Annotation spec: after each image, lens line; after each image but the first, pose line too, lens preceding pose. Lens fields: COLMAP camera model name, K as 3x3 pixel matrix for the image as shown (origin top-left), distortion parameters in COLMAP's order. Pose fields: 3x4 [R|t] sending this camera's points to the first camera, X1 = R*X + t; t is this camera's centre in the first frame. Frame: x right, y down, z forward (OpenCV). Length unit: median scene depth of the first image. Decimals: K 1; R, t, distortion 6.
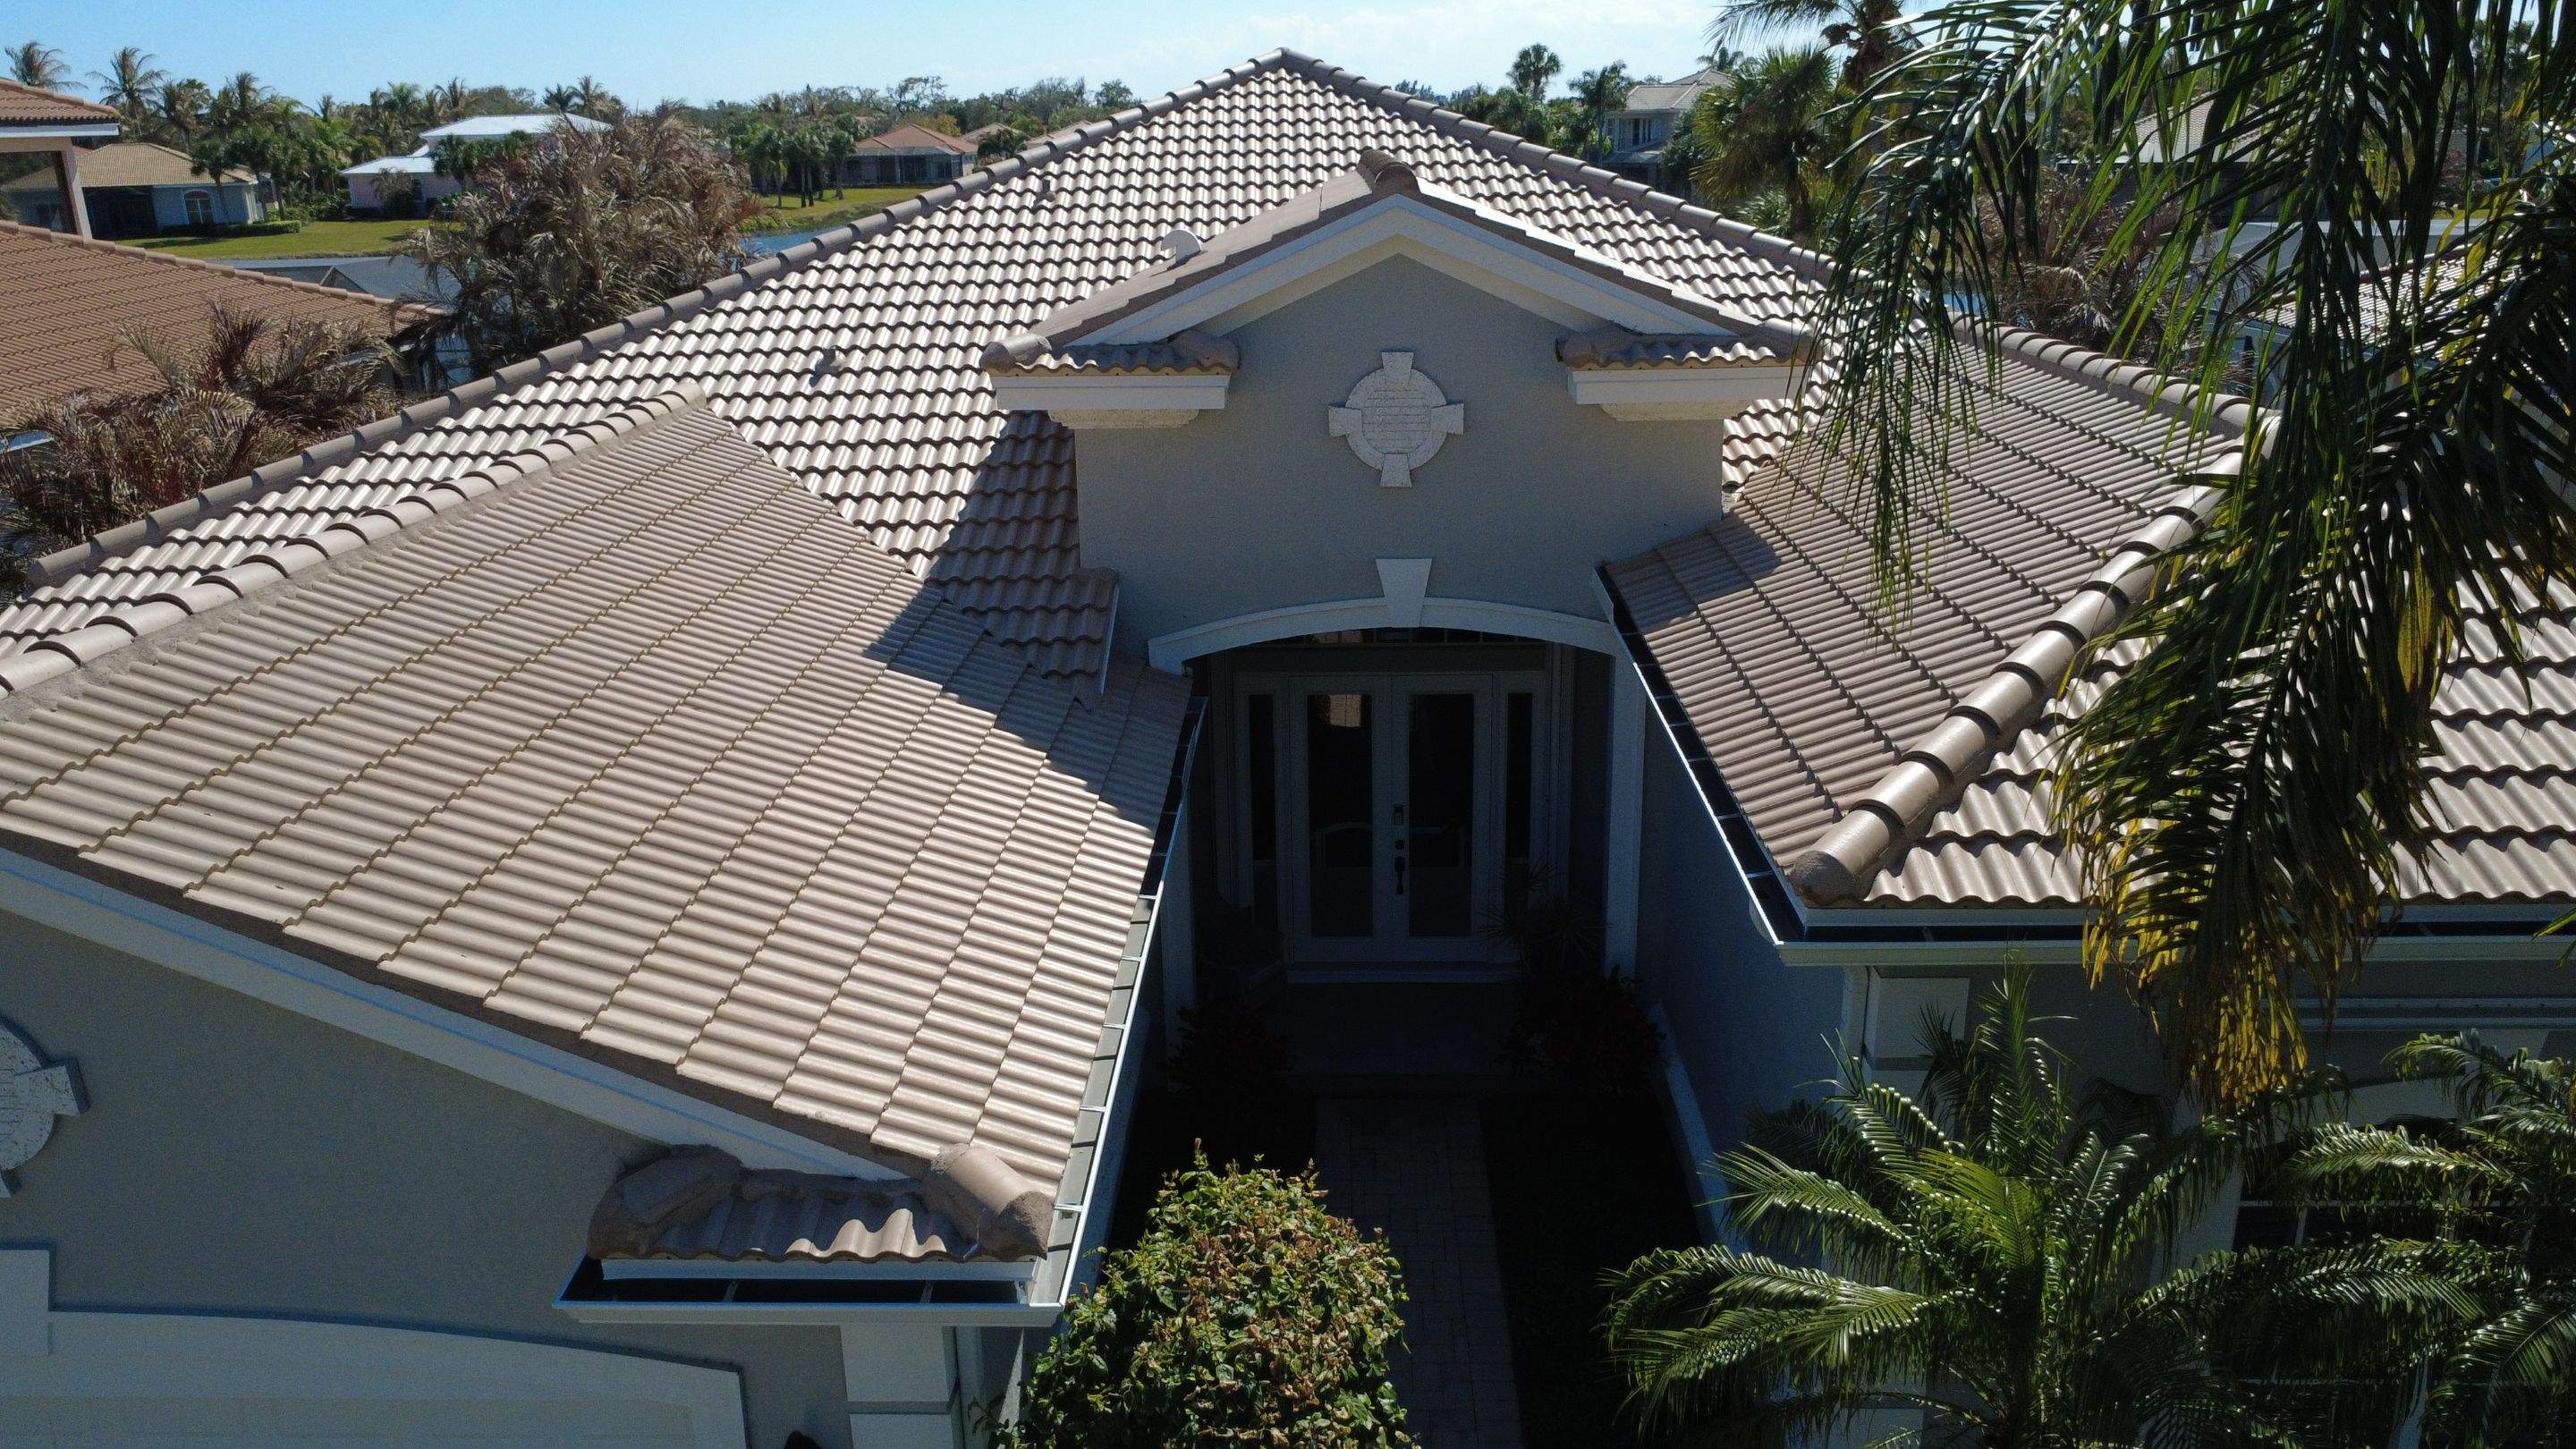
lens RADIAL K [[1892.8, 0, 1288.4], [0, 1892.8, 718.7], [0, 0, 1]] dist [-0.006714, 0.002403]
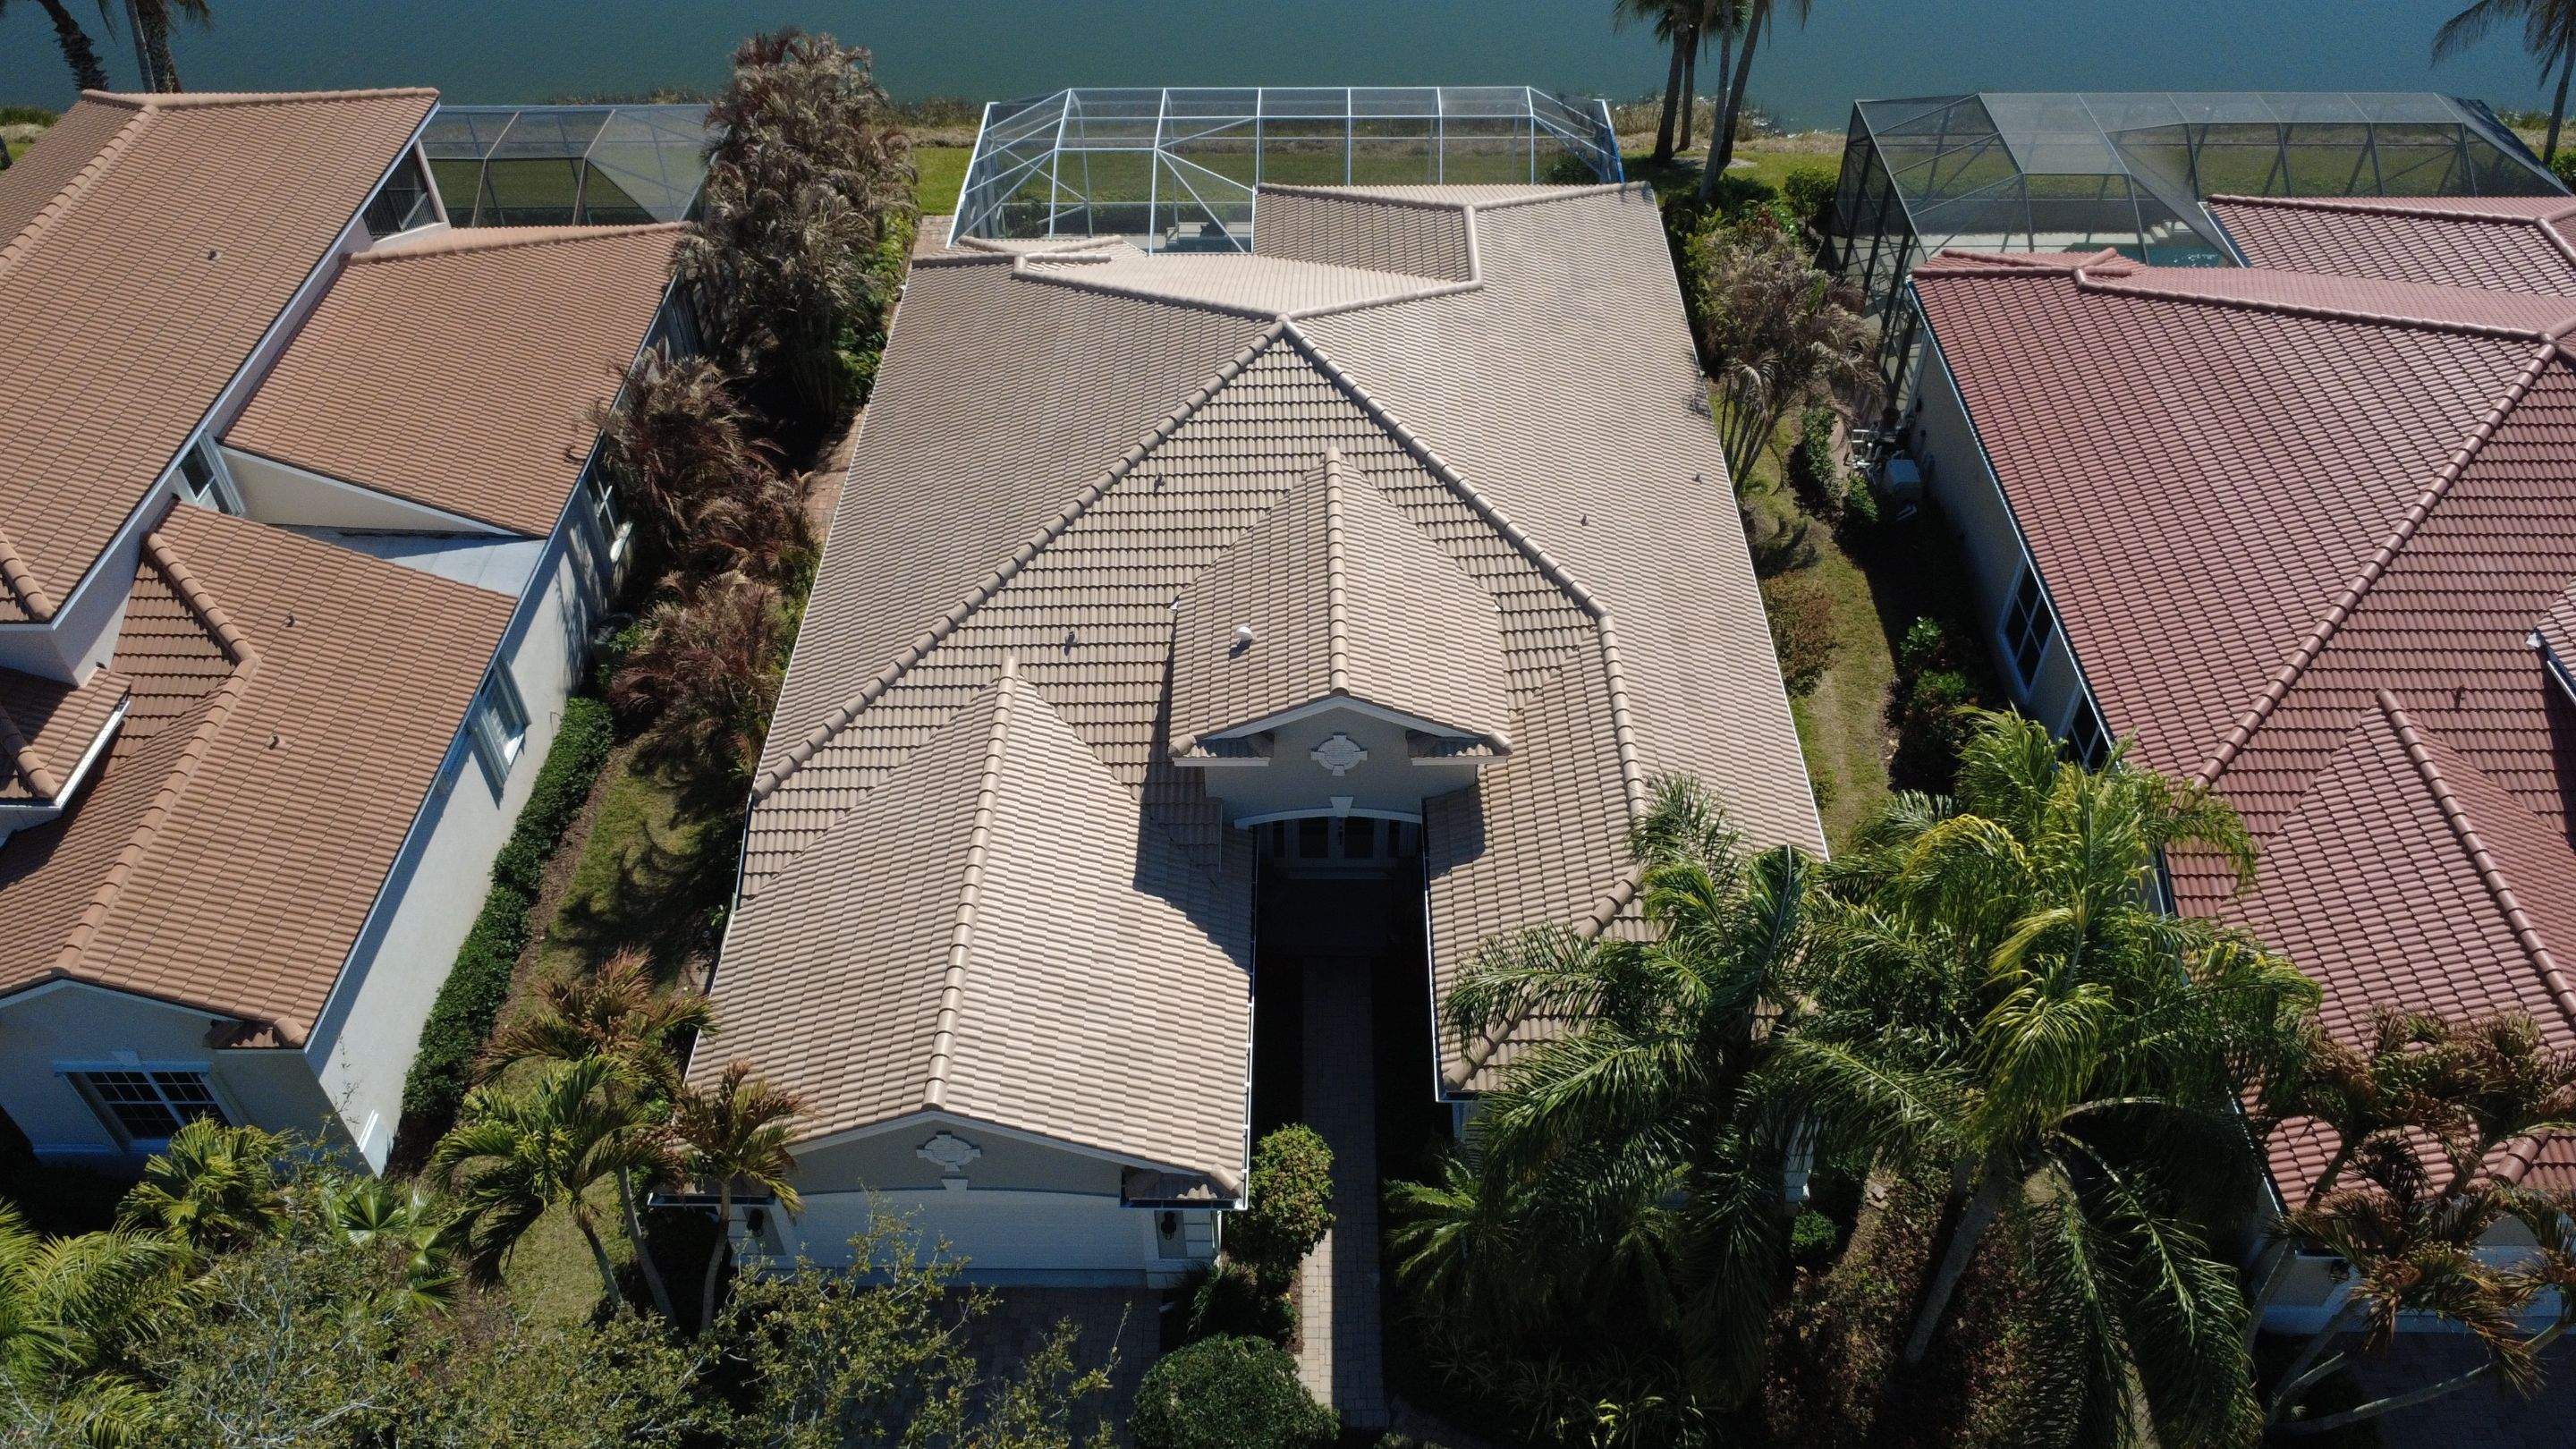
lens RADIAL K [[1892.8, 0, 1284.2], [0, 1892.8, 726.9], [0, 0, 1]] dist [-0.006714, 0.002403]
pose [[0.999848, -0.005370, 0.016598, -0.050286], [-0.002459, 0.898539, 0.438887, -1.204304], [-0.017271, -0.438861, 0.898389, -1.099168]]
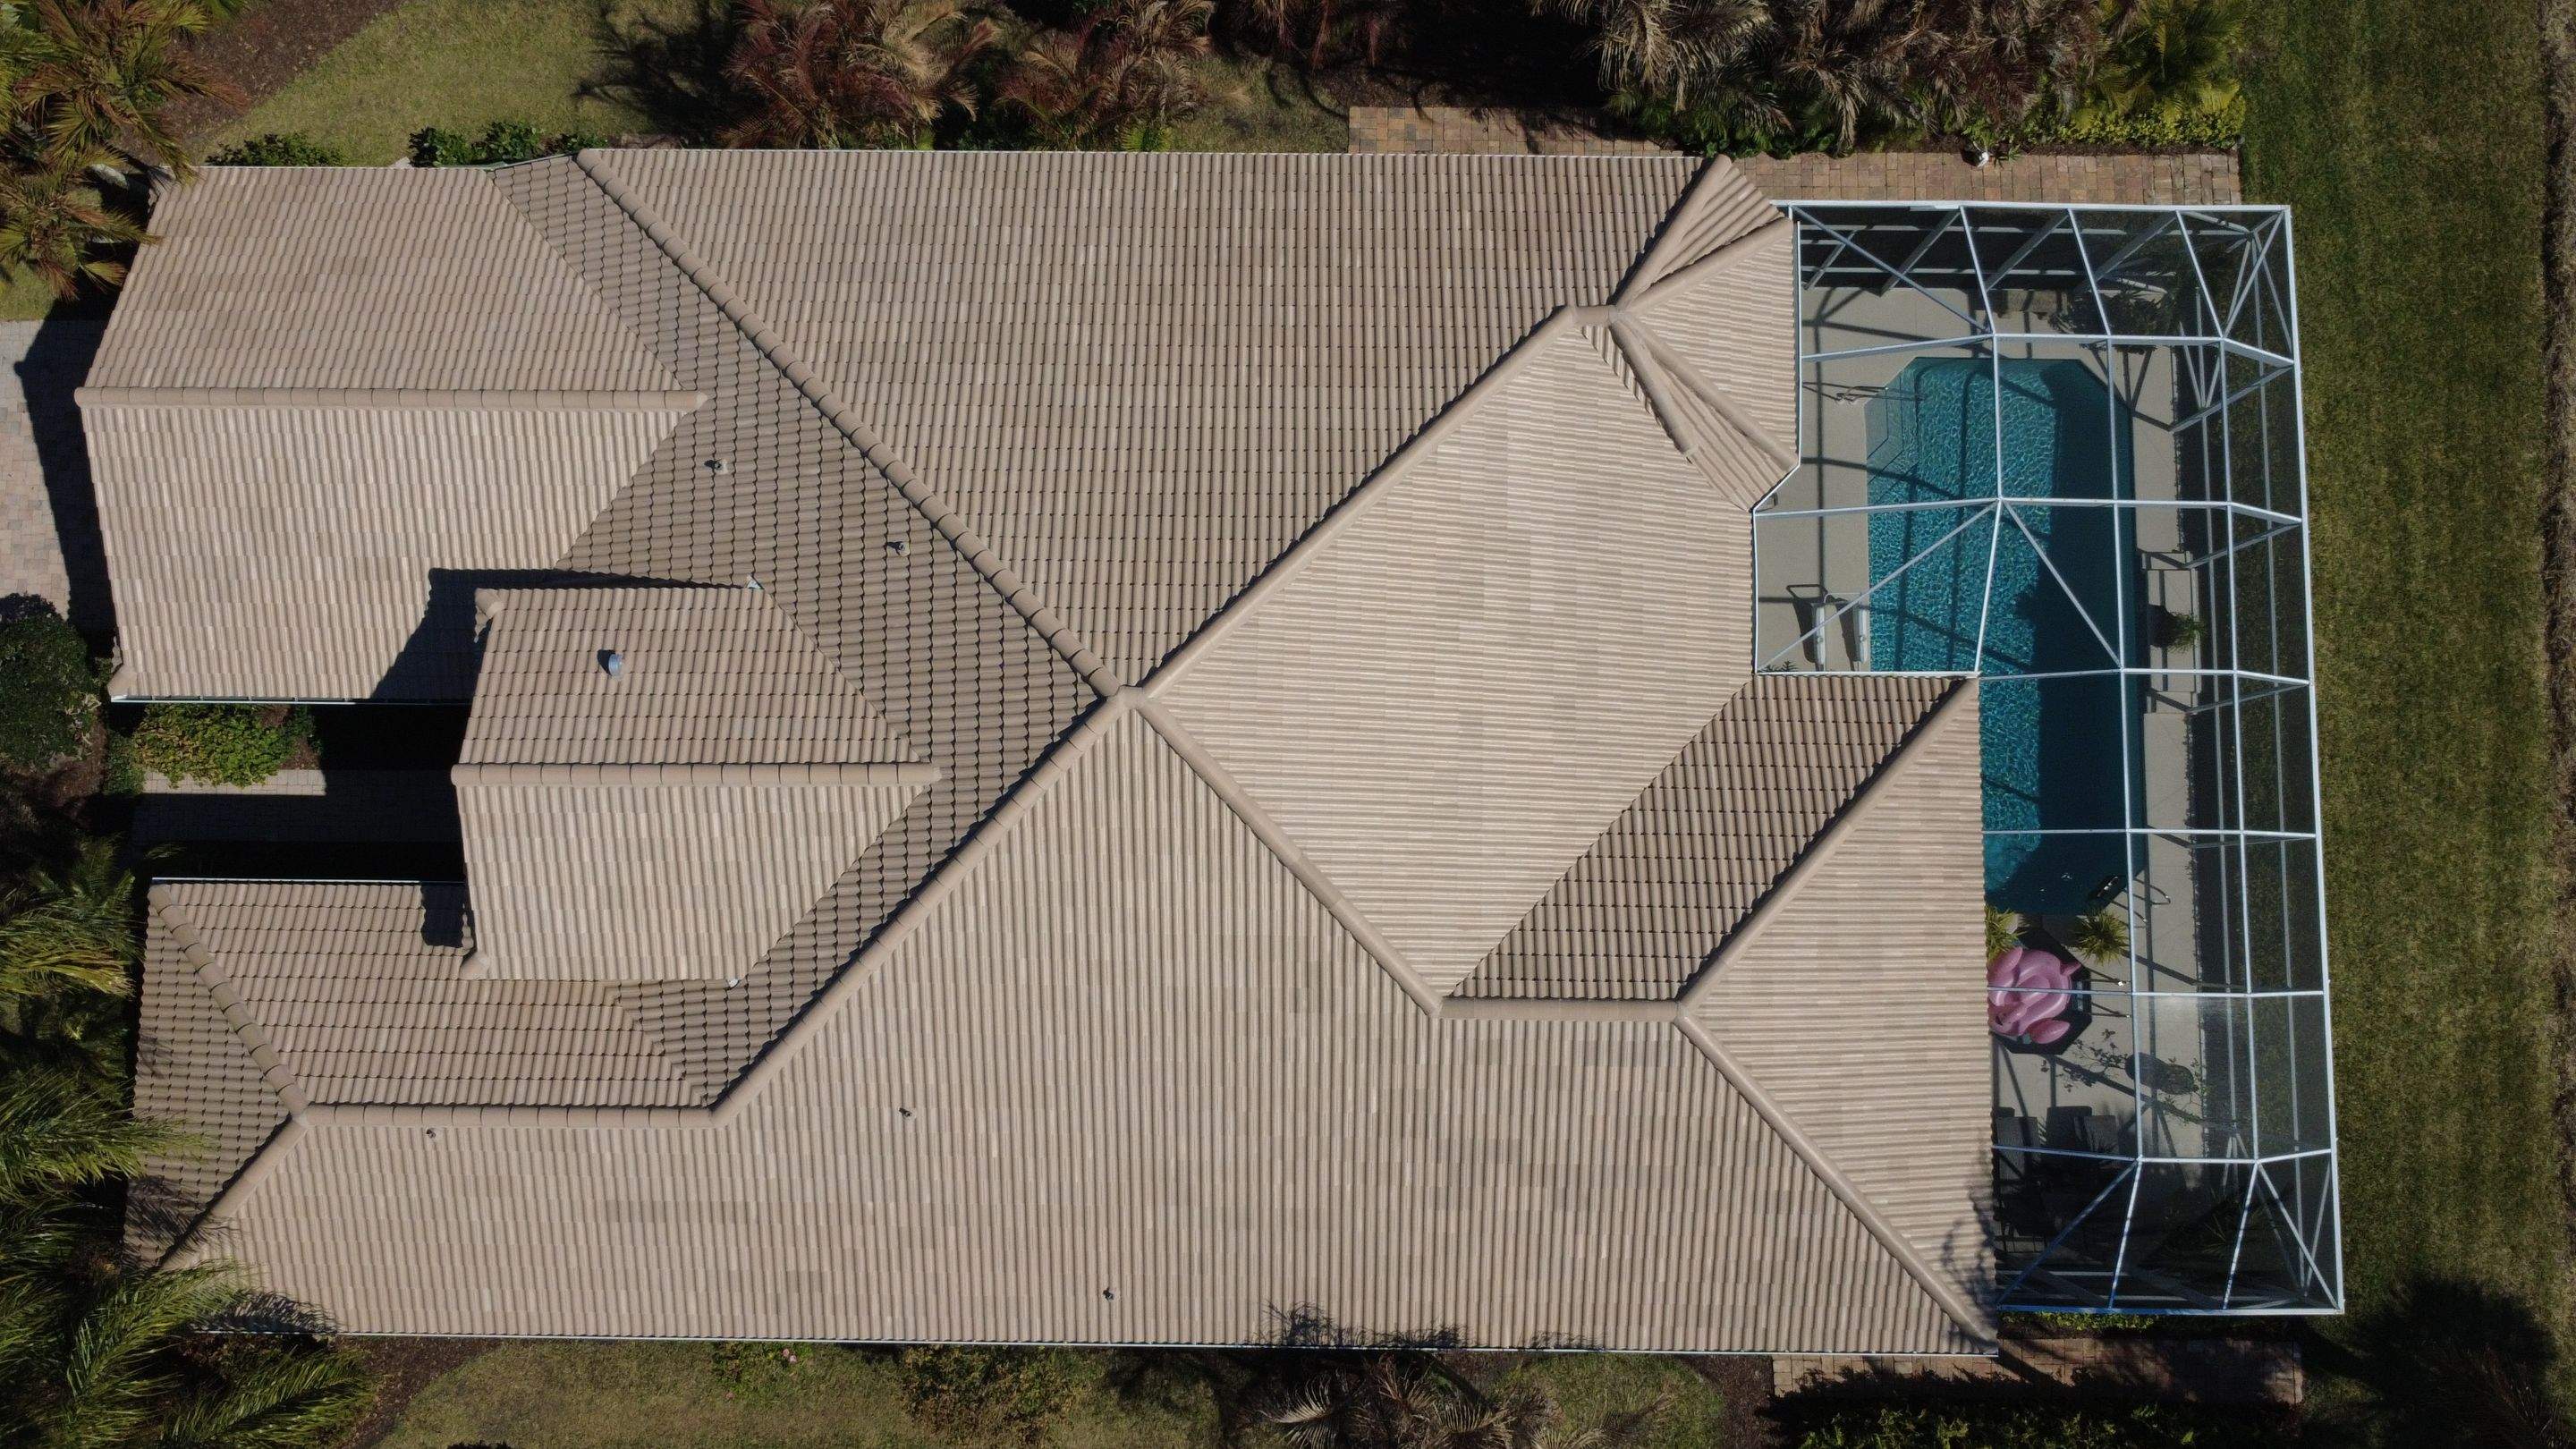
lens RADIAL K [[1892.8, 0, 1289.6], [0, 1892.8, 714.2], [0, 0, 1]] dist [-0.006714, 0.002403]
pose [[0.018630, 0.995620, -0.091621, 0.183393], [-0.293446, 0.093046, 0.951437, -2.342968], [0.955794, 0.009161, 0.293894, 1.168650]]
